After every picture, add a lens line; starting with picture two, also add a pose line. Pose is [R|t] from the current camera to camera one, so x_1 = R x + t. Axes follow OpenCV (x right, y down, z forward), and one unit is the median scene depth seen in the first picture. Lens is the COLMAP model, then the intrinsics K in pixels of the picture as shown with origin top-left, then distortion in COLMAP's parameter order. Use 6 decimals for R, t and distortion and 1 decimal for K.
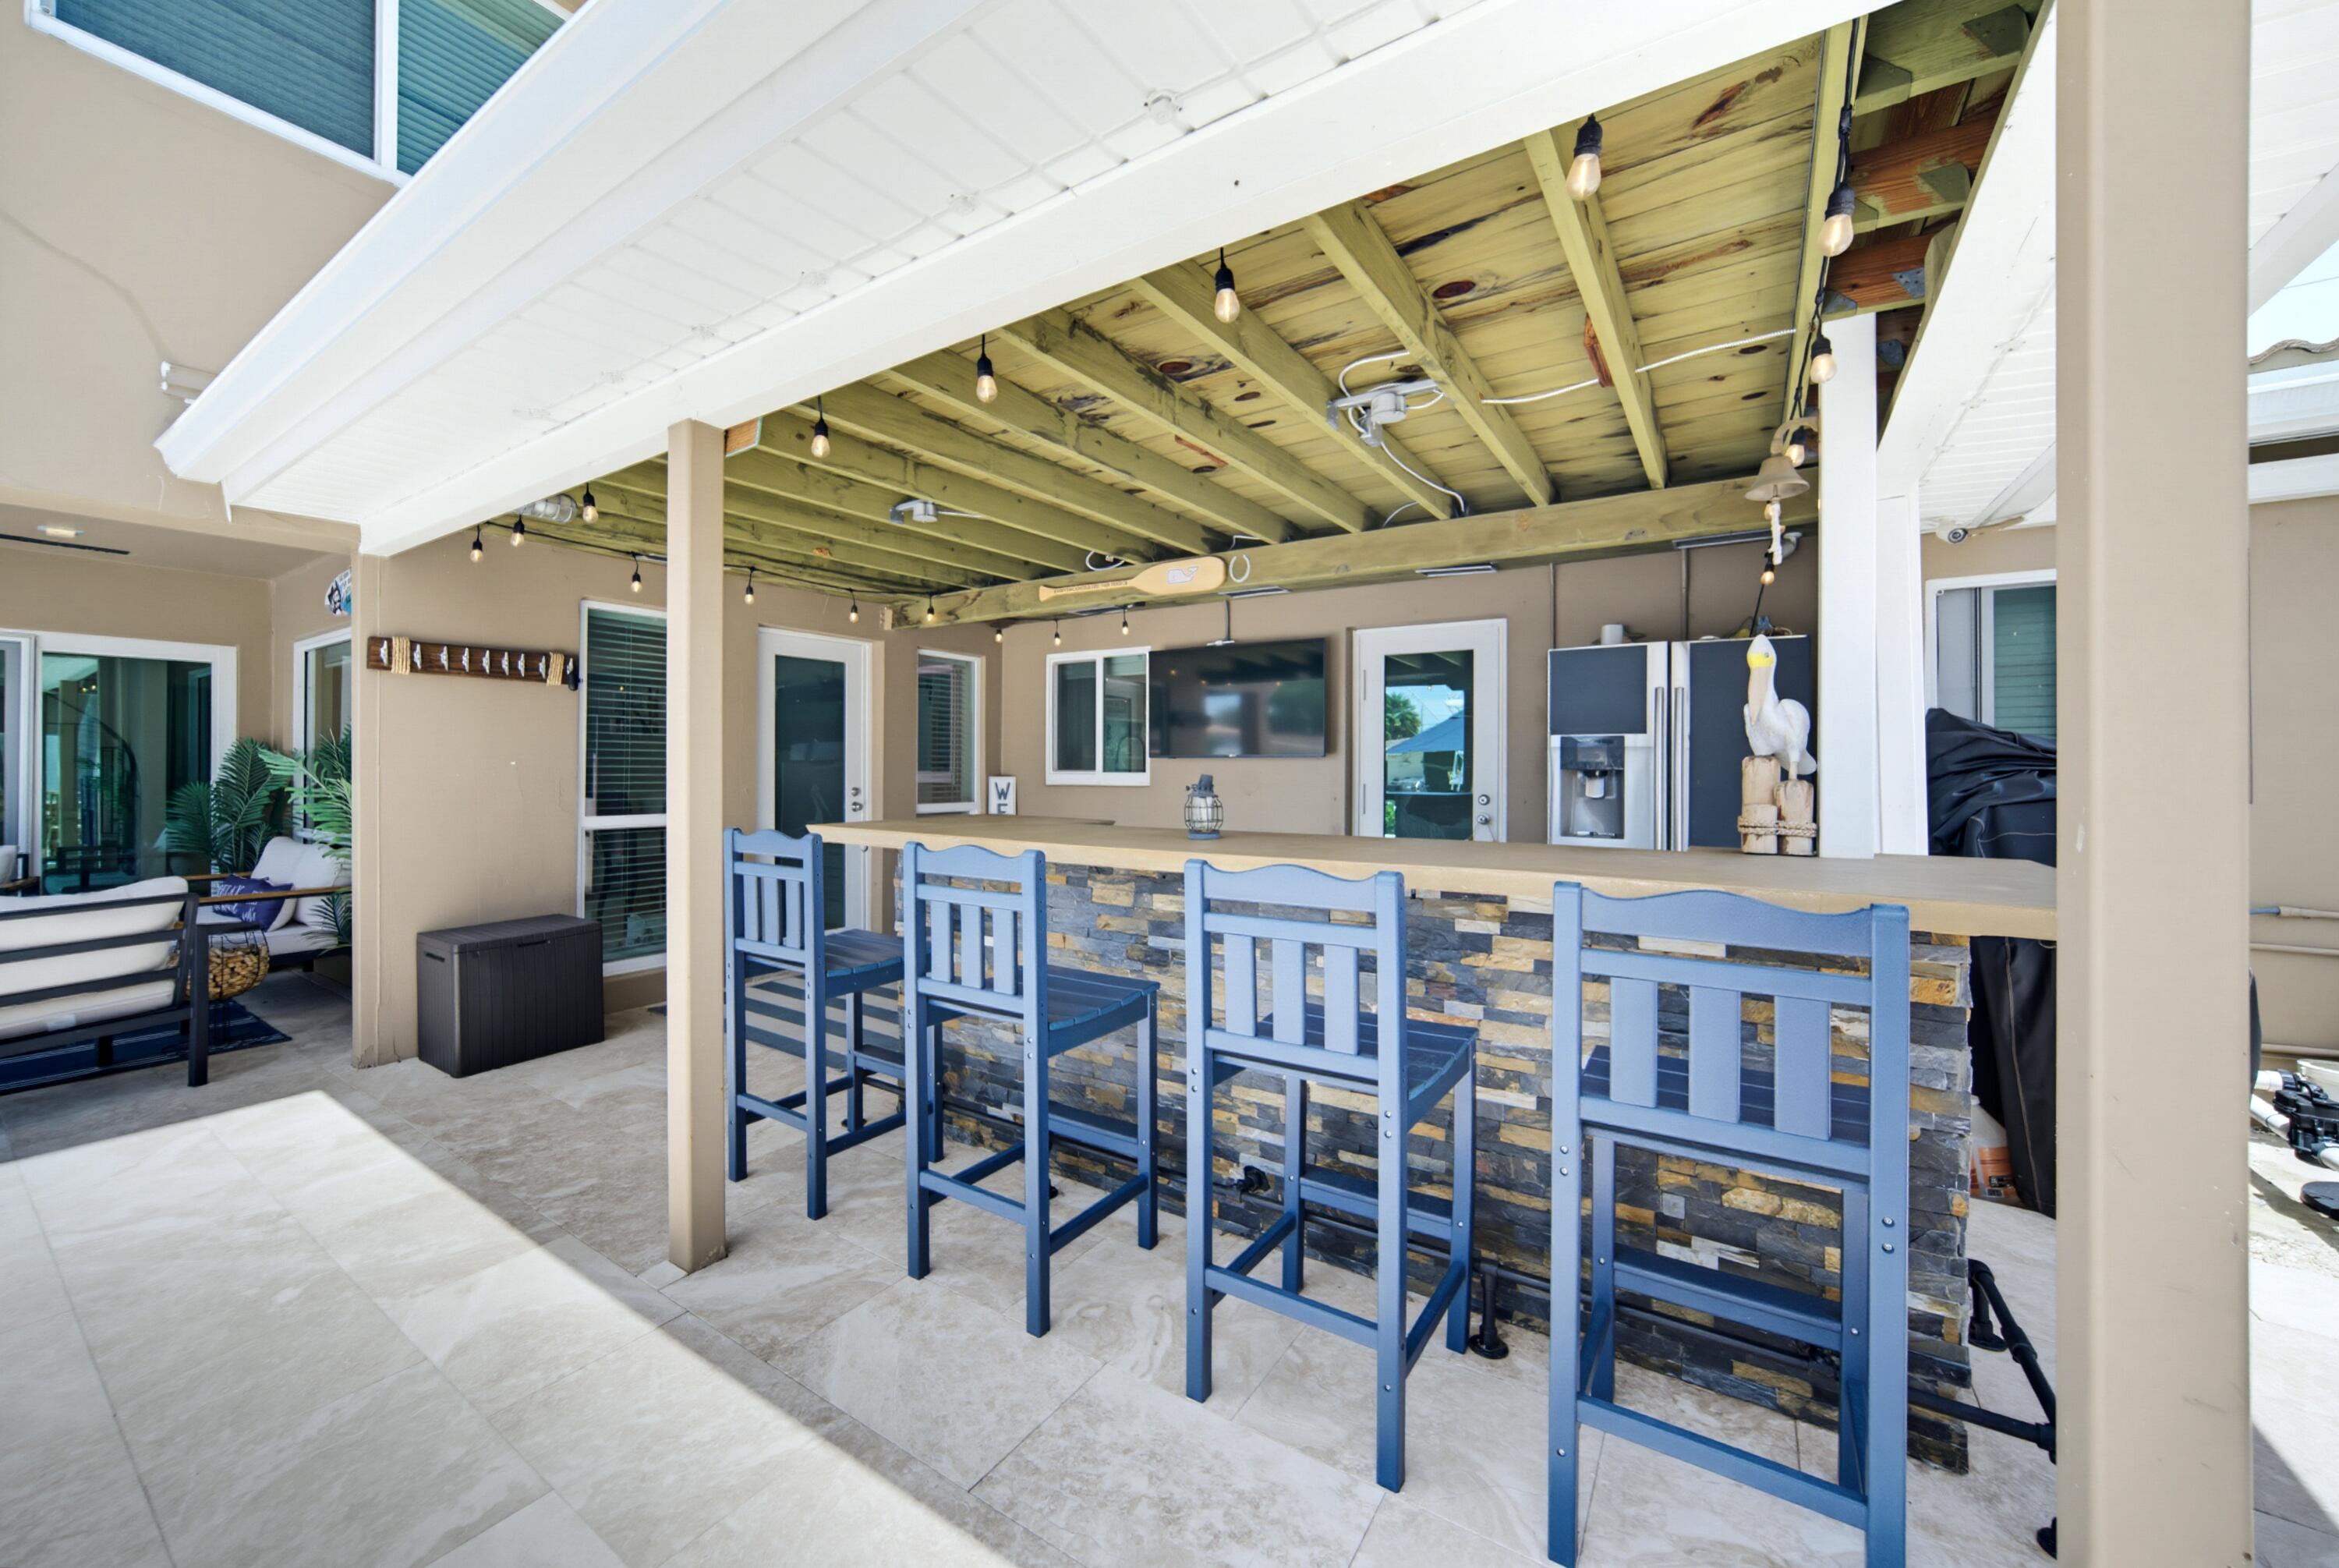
lens RADIAL K [[898.2, 0, 1156.0], [0, 898.2, 770.9], [0, 0, 1]] dist [0.000505, 0.000231]
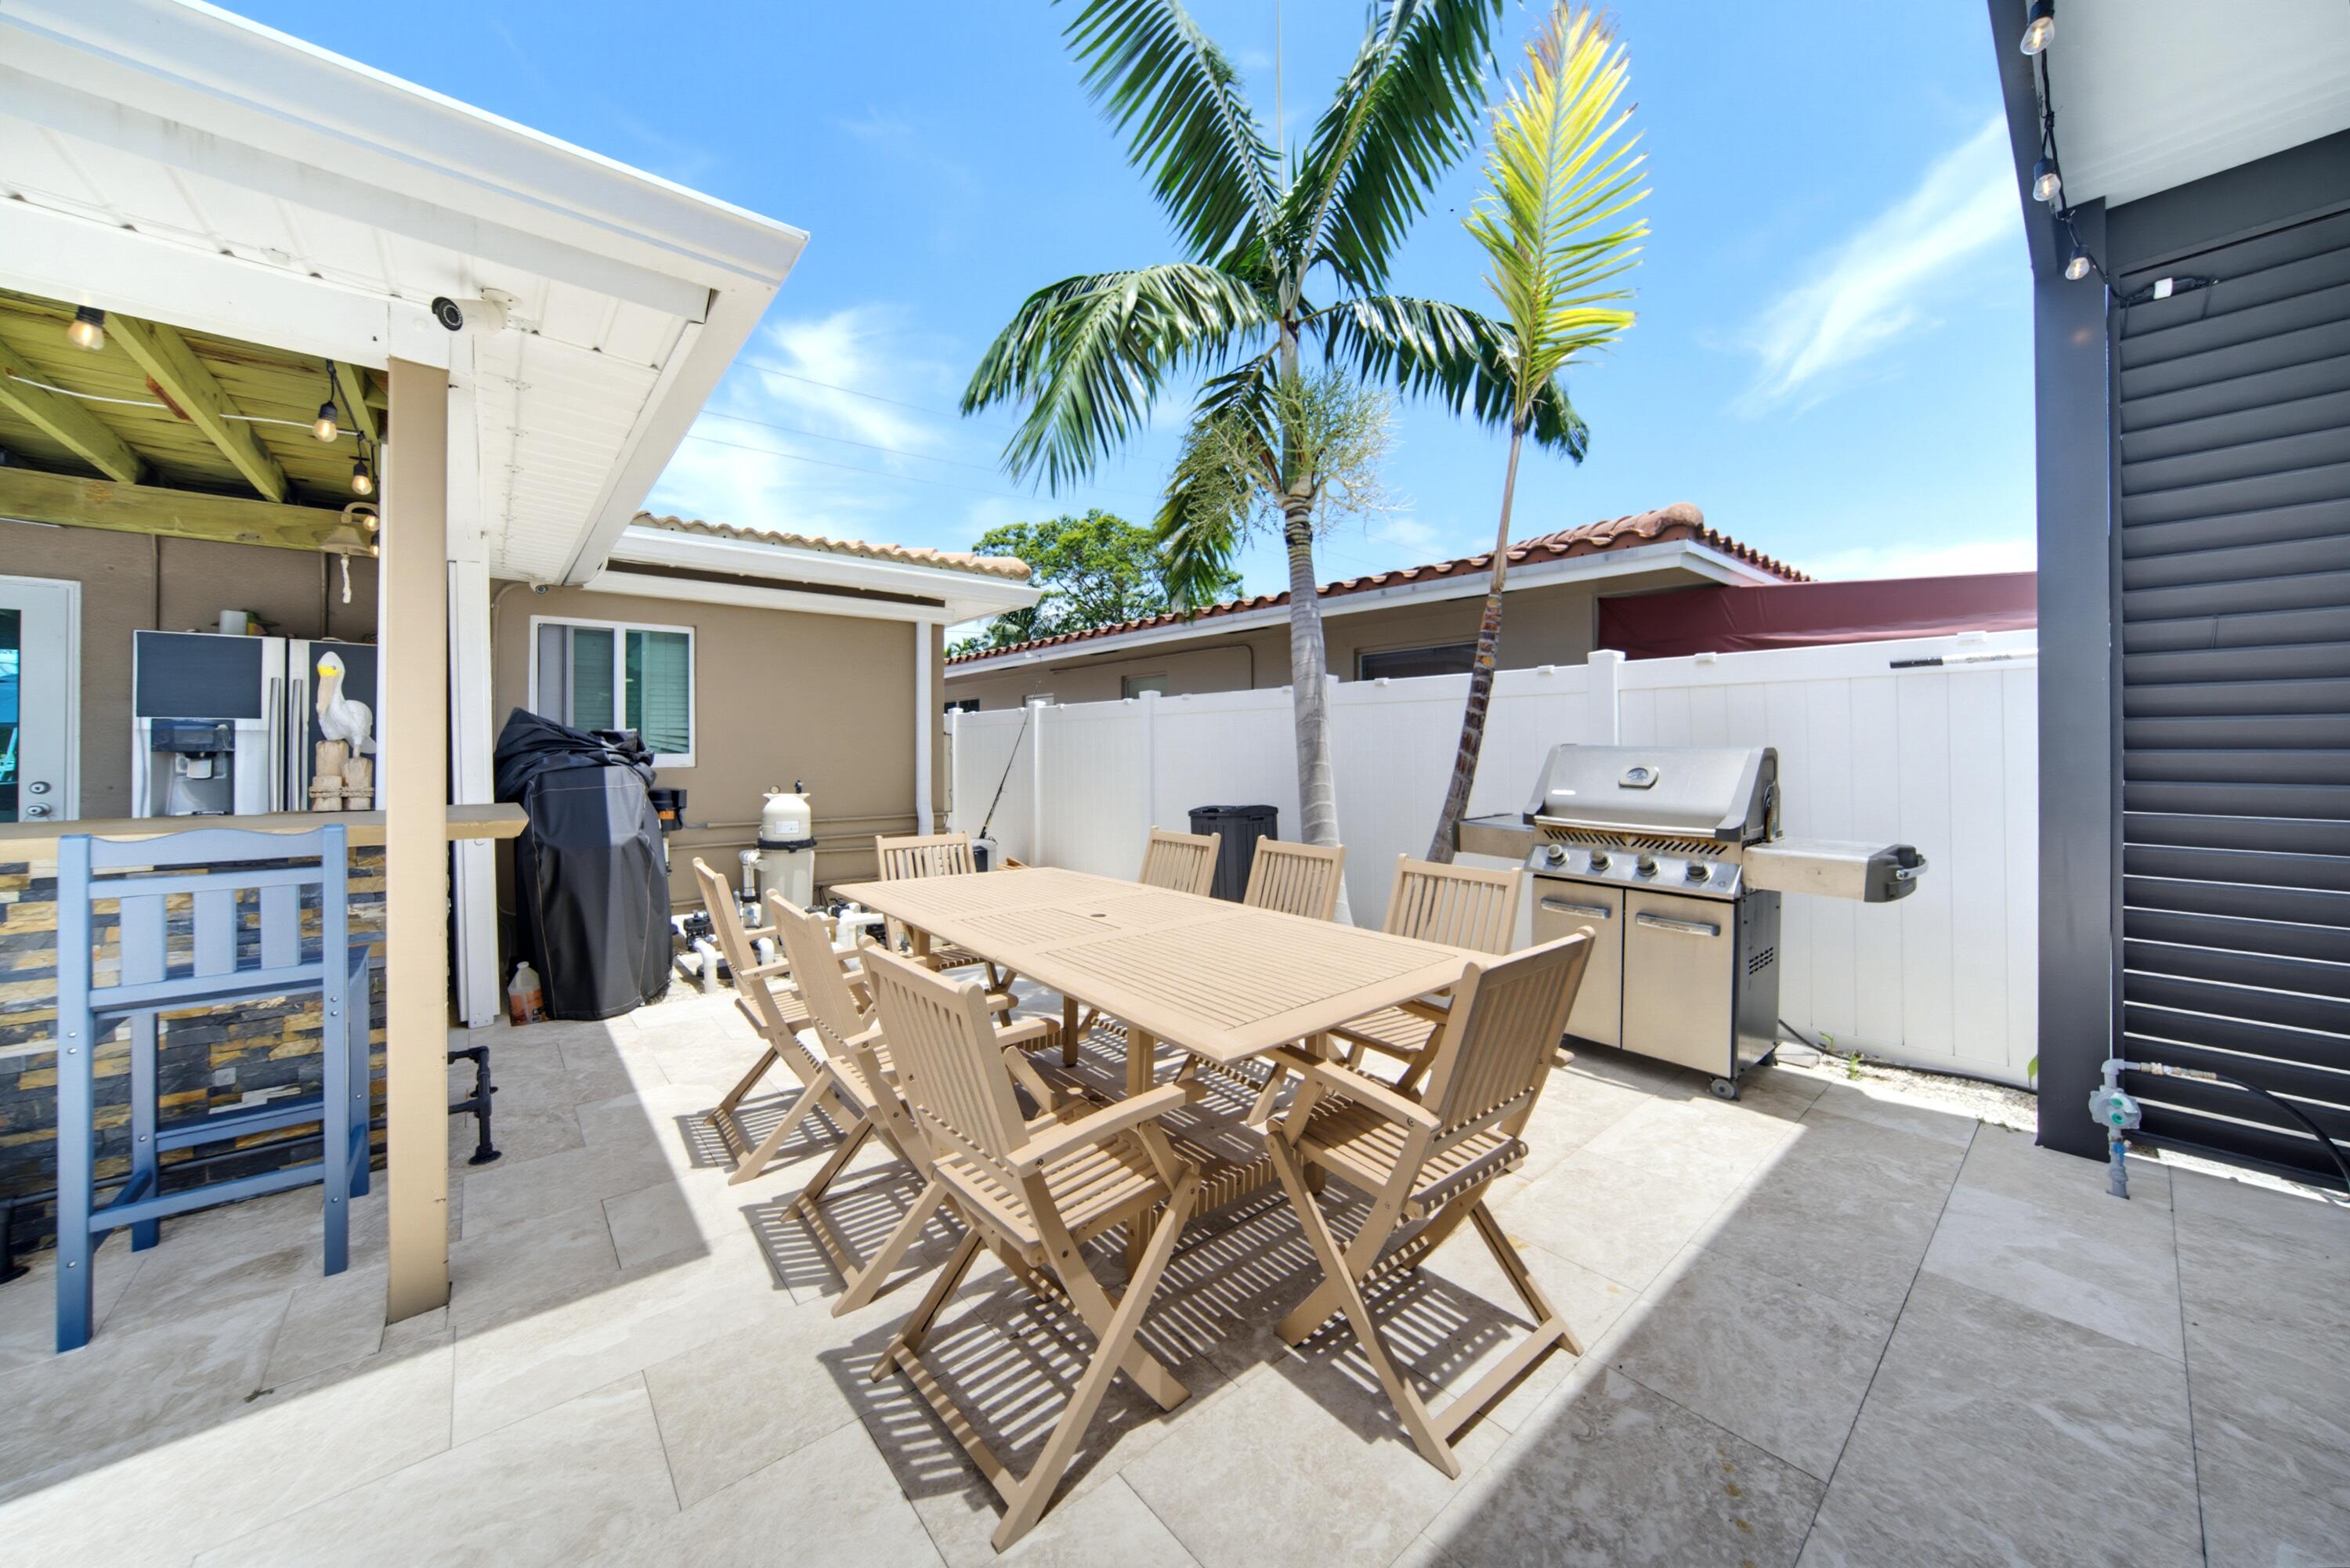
lens RADIAL K [[809.0, 0, 1124.8], [0, 809.0, 742.0], [0, 0, 1]] dist [-0.001951, -0.000087]
pose [[0.308043, 0.005631, 0.951356, -0.092413], [0.007242, 0.999940, -0.008264, 0.003950], [-0.951345, 0.009435, 0.307984, -0.398385]]
